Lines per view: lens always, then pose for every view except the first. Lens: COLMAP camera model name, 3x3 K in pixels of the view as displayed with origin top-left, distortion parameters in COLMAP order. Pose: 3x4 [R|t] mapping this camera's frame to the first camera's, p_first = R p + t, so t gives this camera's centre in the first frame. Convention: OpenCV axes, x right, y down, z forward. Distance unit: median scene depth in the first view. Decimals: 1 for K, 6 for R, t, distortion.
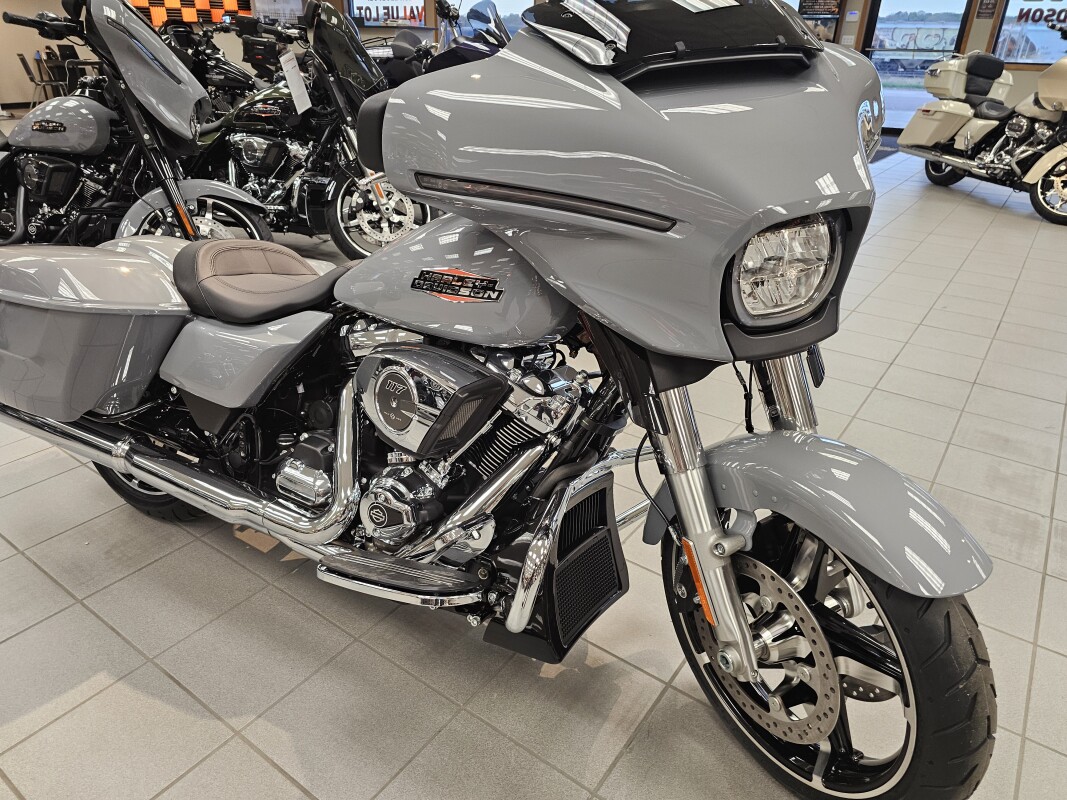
lens RADIAL K [[726.5, 0, 513.0], [0, 726.5, 408.7], [0, 0, 1]] dist [0.044208, -0.040436]
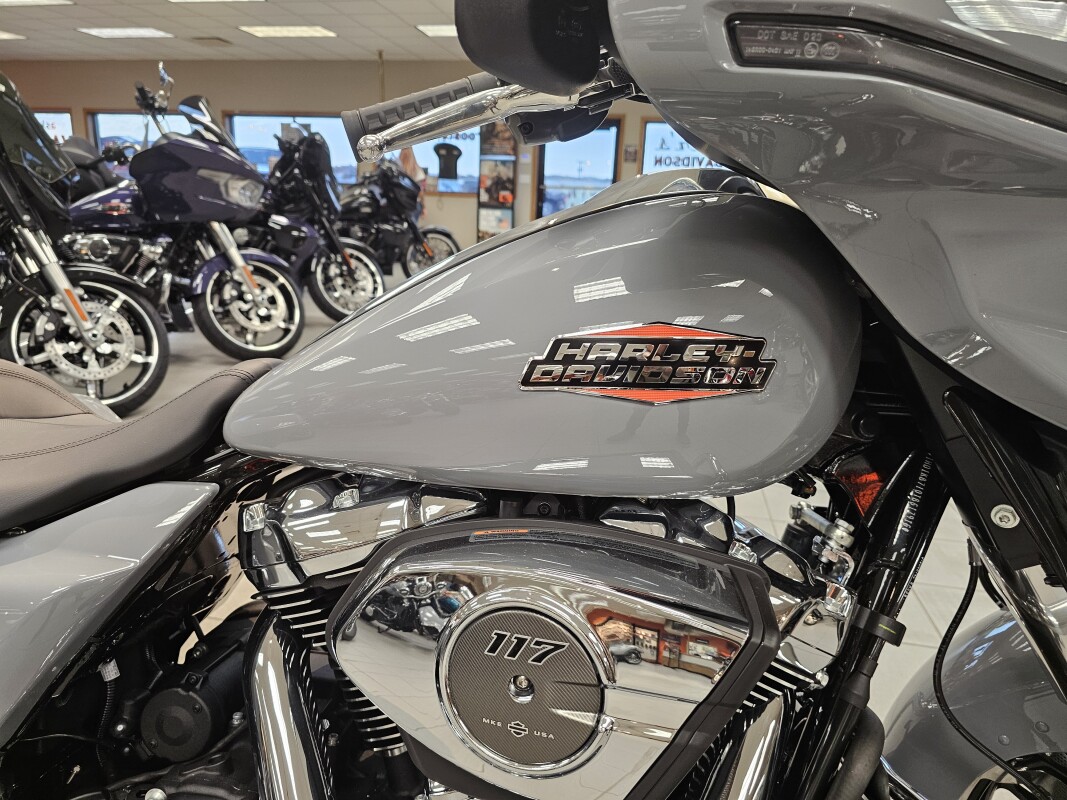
lens RADIAL K [[729.6, 0, 522.0], [0, 729.6, 391.8], [0, 0, 1]] dist [0.030005, -0.031349]
pose [[0.904945, -0.094667, 0.414864, -0.095503], [0.174664, 0.971661, -0.159272, -0.030267], [-0.388030, 0.216594, 0.895835, 0.196556]]
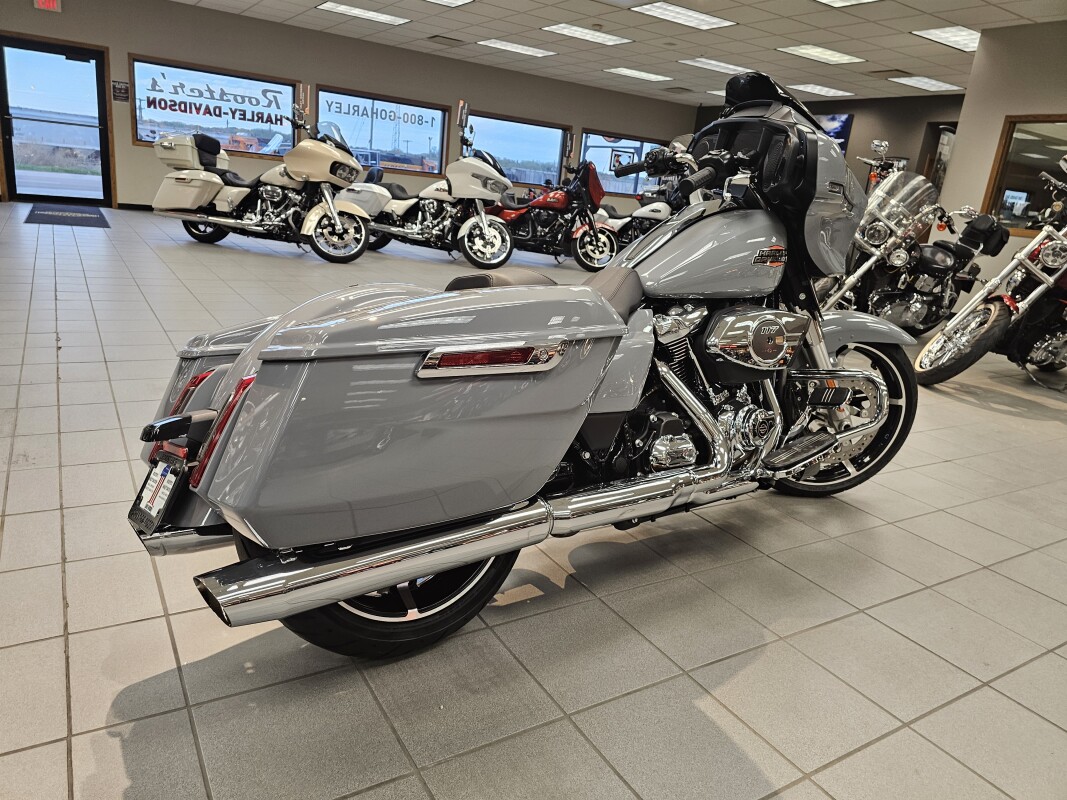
lens RADIAL K [[733.9, 0, 507.3], [0, 733.9, 379.8], [0, 0, 1]] dist [0.058710, -0.047332]
pose [[0.386182, -0.215447, 0.896909, -0.541803], [0.331305, 0.939856, 0.083114, -0.073858], [-0.860872, 0.265054, 0.434334, 0.258769]]
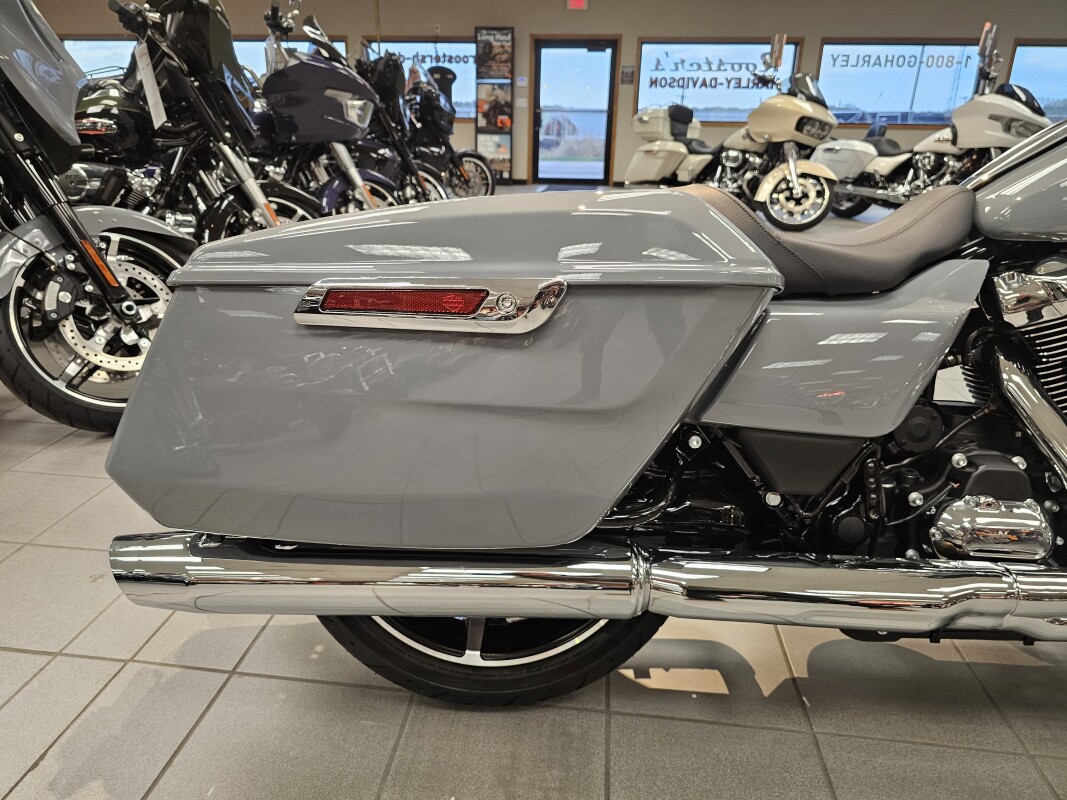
lens RADIAL K [[729.6, 0, 522.0], [0, 729.6, 391.8], [0, 0, 1]] dist [0.030005, -0.031349]
pose [[0.866002, -0.169142, 0.470565, -0.347082], [0.222135, 0.973230, -0.058984, -0.025055], [-0.447991, 0.155609, 0.880392, 0.229164]]
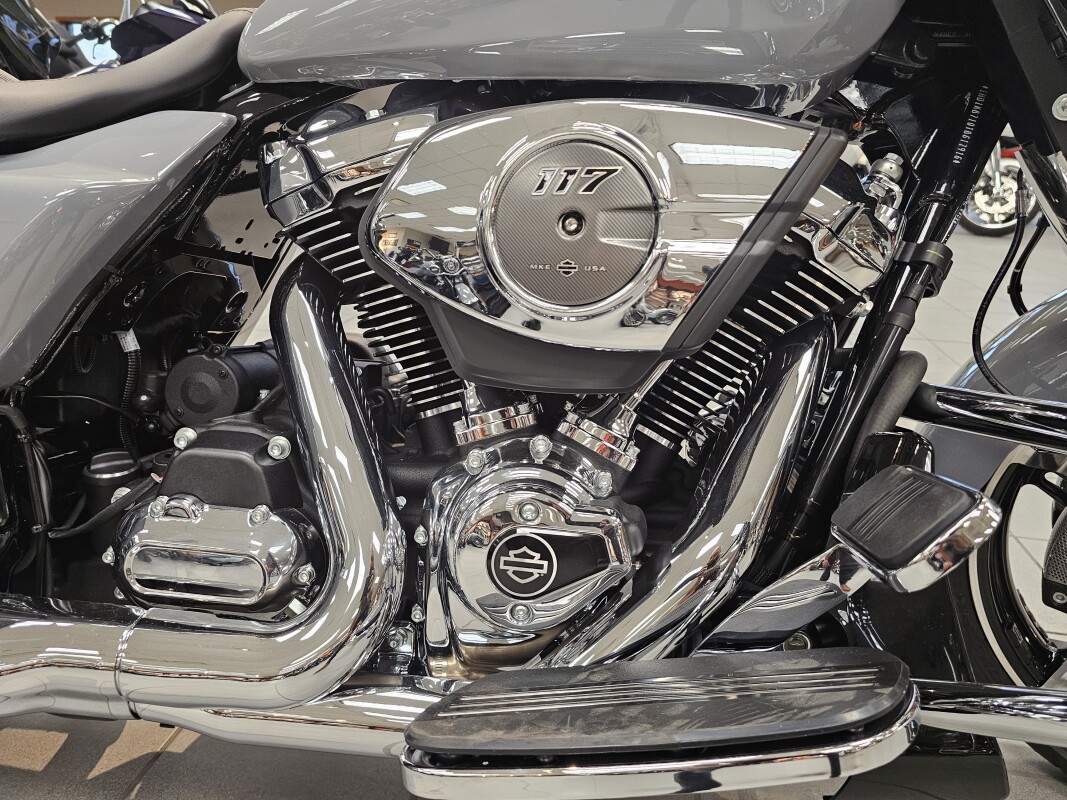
lens RADIAL K [[730.1, 0, 533.4], [0, 730.1, 390.7], [0, 0, 1]] dist [0.030213, -0.031889]
pose [[0.896609, -0.140201, 0.420042, -0.107190], [0.185906, 0.980093, -0.069696, 0.028956], [-0.401908, 0.140578, 0.904825, 0.216693]]
